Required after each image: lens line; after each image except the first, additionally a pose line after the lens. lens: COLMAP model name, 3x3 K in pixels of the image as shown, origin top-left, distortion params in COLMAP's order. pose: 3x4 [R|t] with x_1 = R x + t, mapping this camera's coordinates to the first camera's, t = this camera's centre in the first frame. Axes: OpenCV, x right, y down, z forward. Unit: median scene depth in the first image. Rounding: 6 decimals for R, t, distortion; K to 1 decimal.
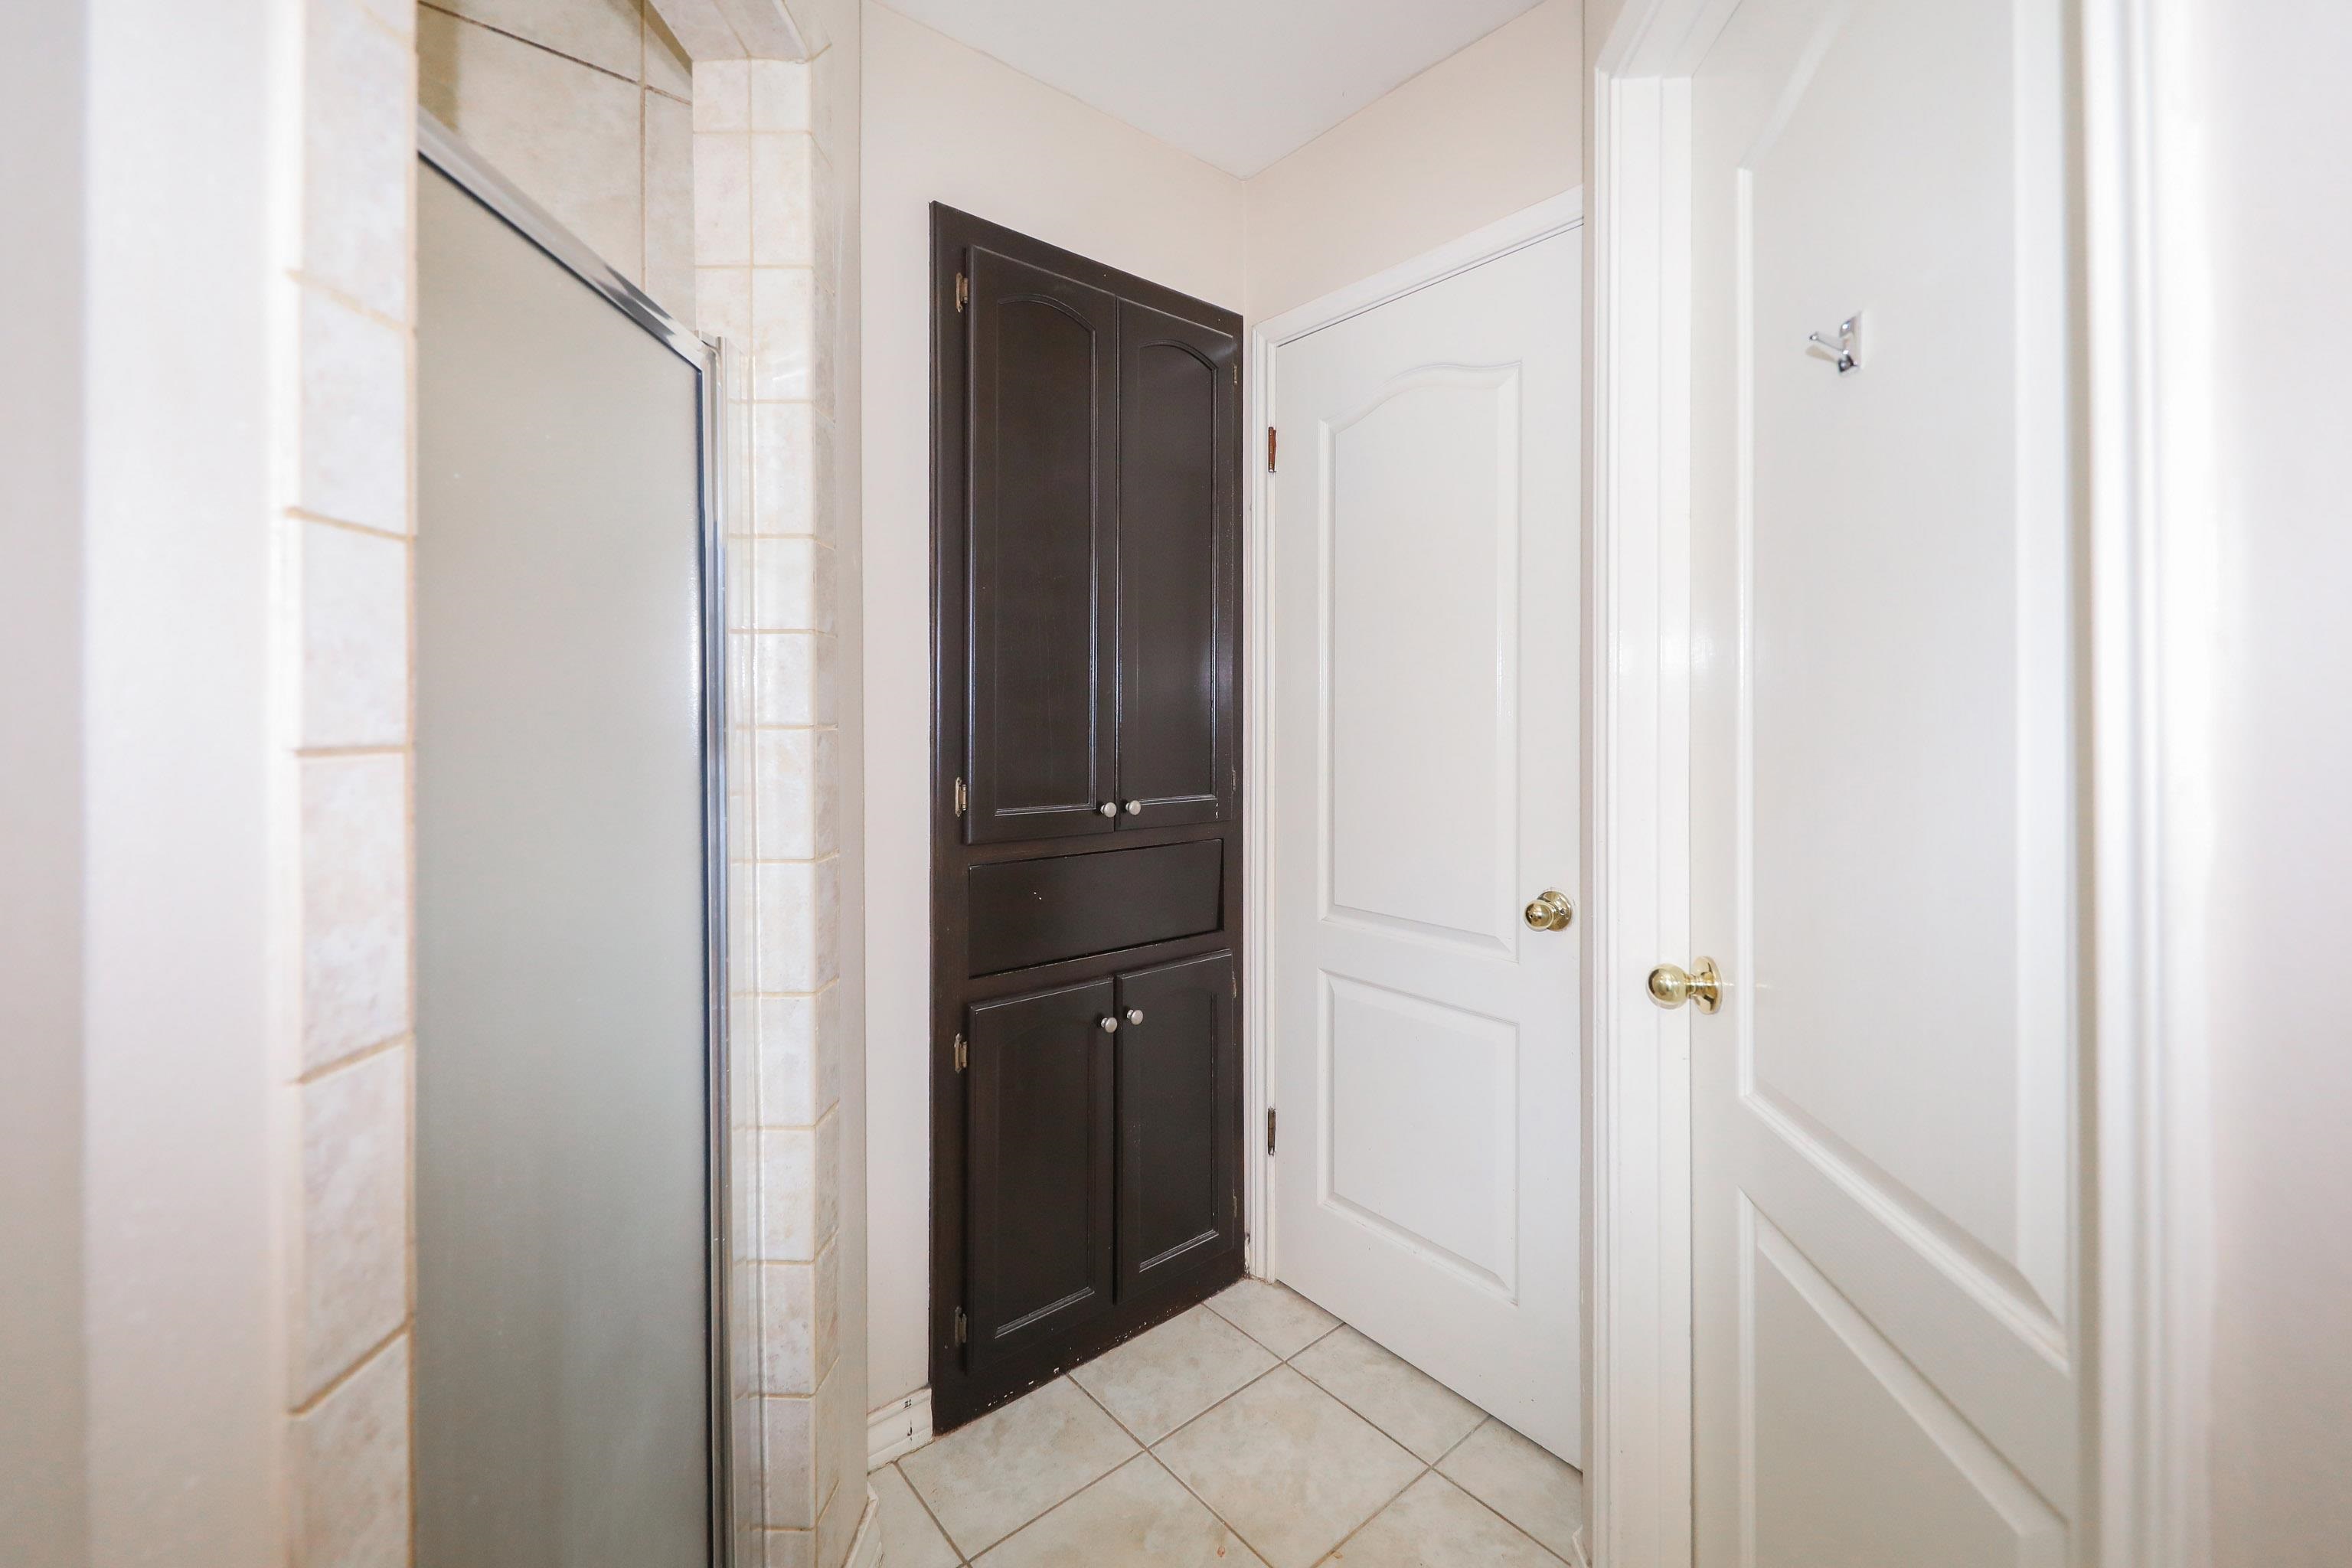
lens RADIAL K [[954.7, 0, 1146.6], [0, 954.7, 711.2], [0, 0, 1]] dist [0.001675, 0.011090]
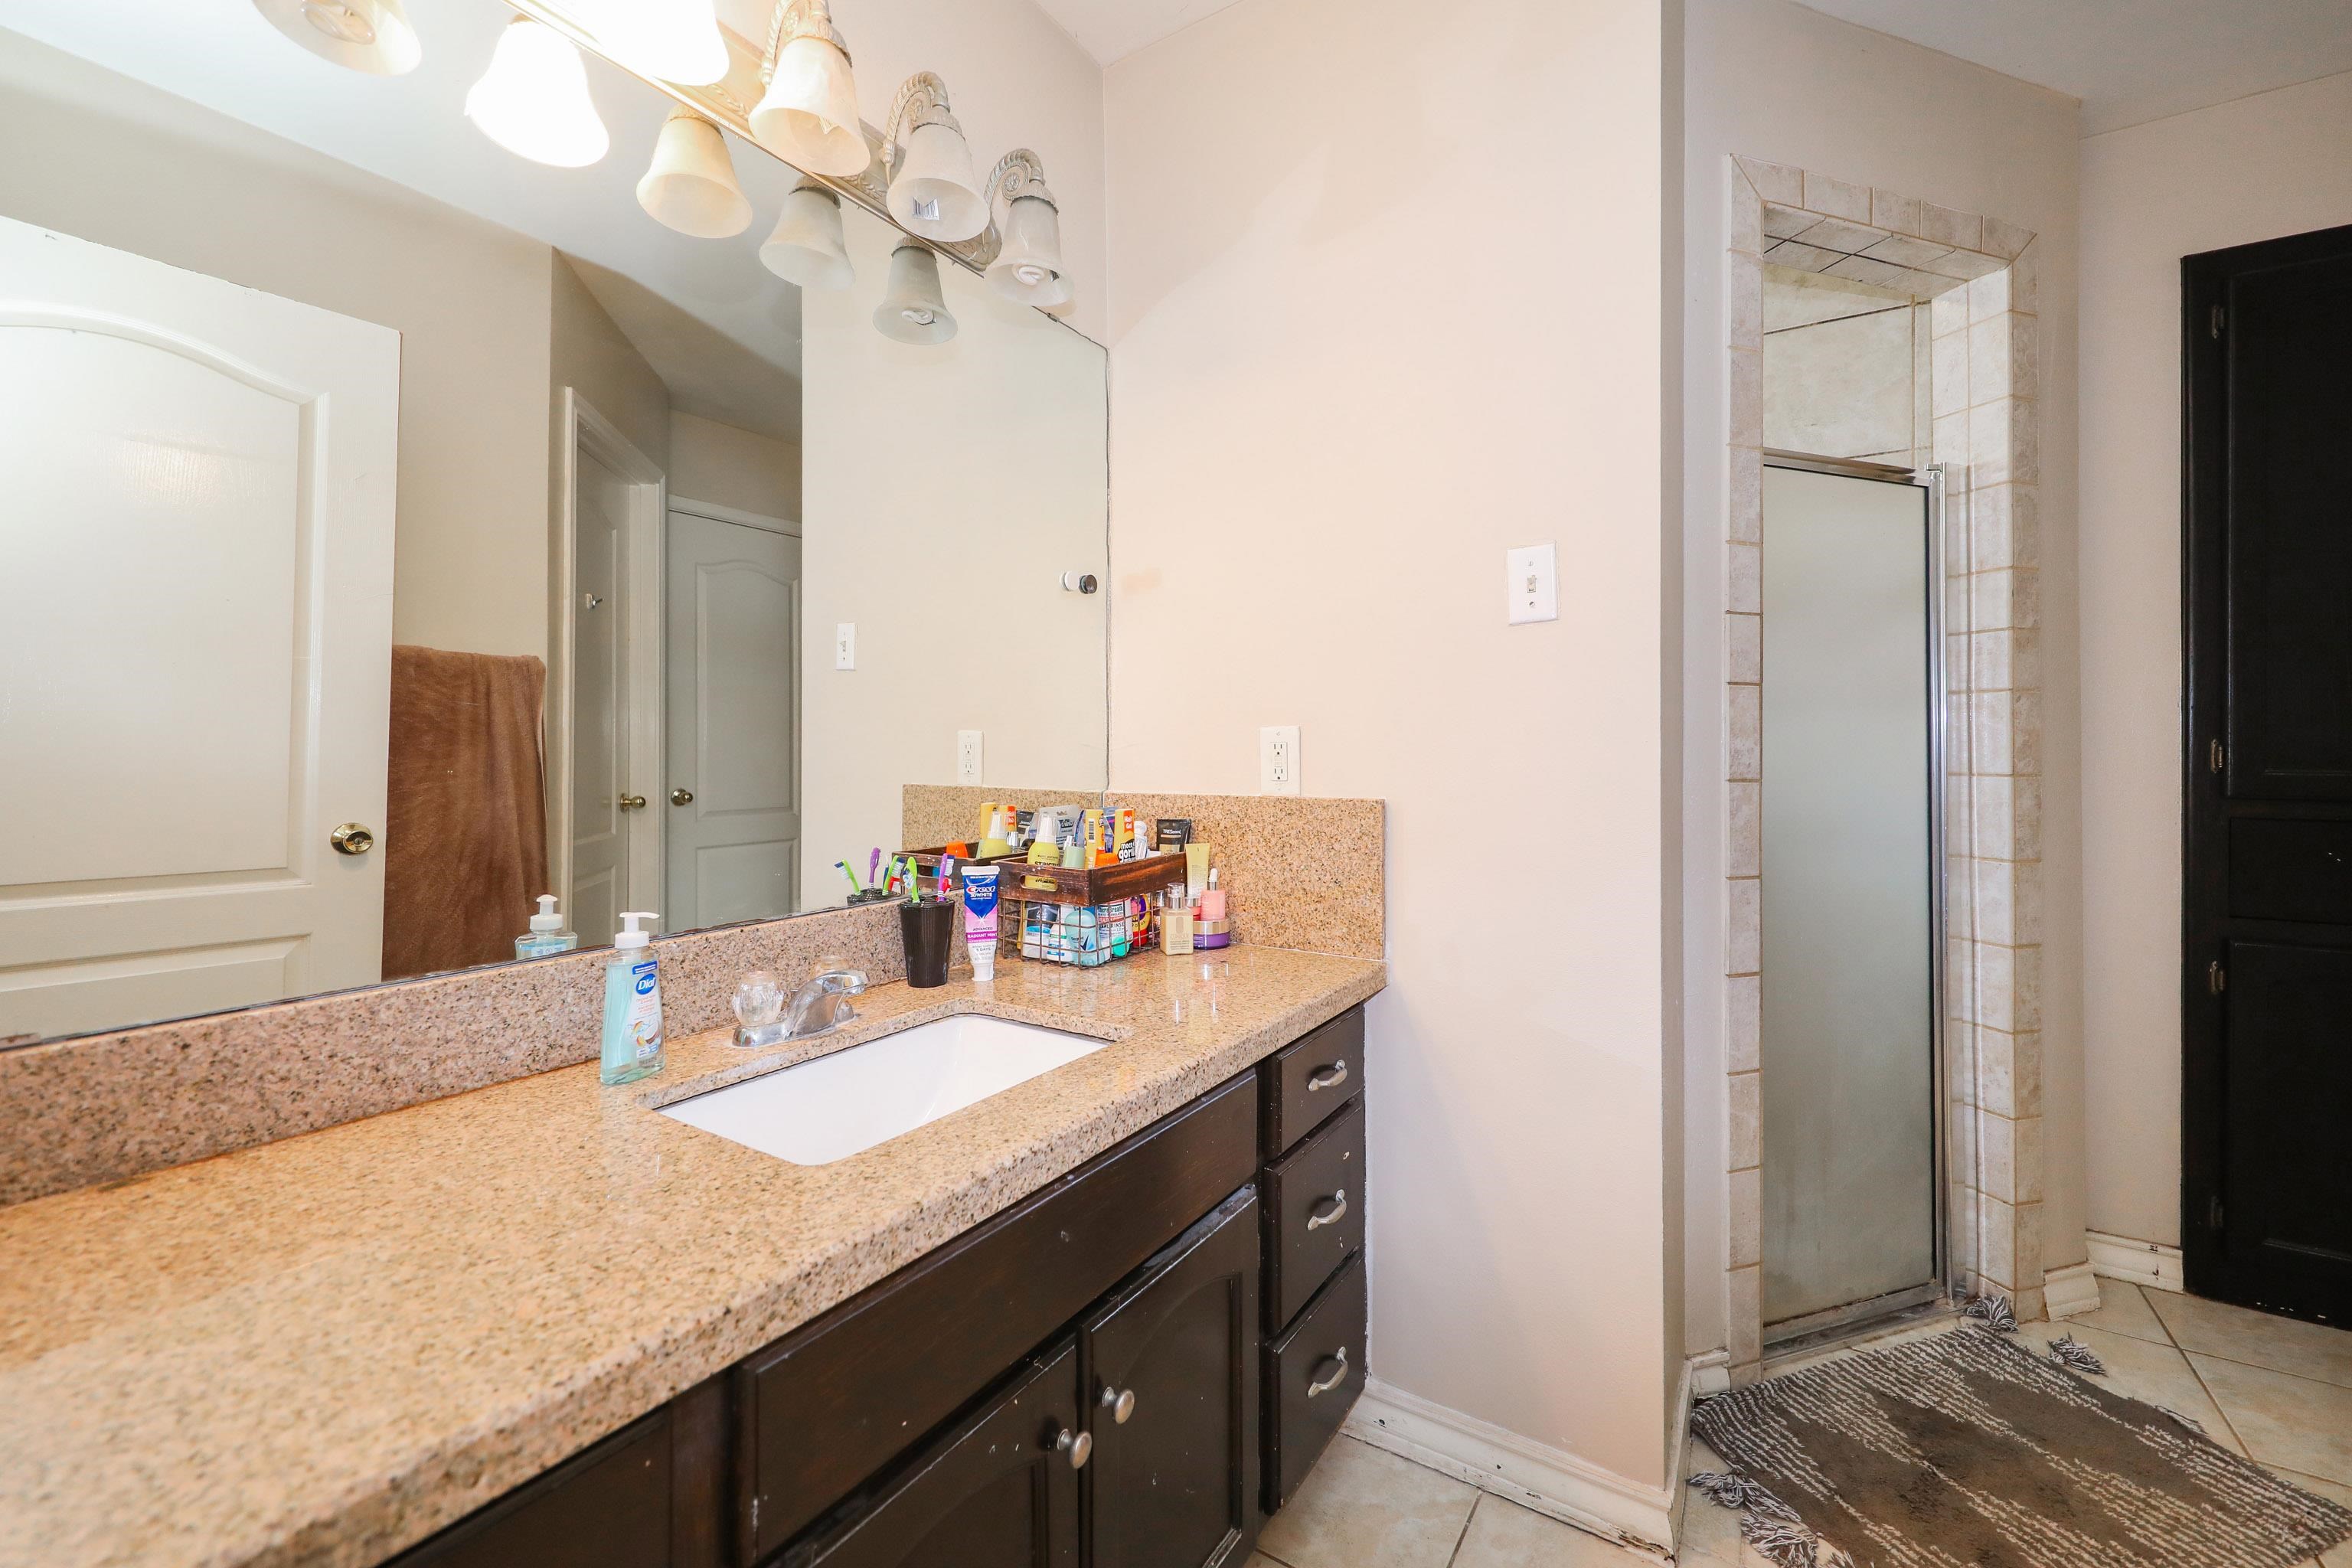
lens RADIAL K [[947.0, 0, 1177.7], [0, 947.0, 770.9], [0, 0, 1]] dist [0.001050, -0.005320]
pose [[0.313274, 0.001205, -0.949662, 0.594844], [0.002348, 0.999995, 0.002043, 0.122494], [0.949660, -0.002870, 0.313269, -0.669450]]
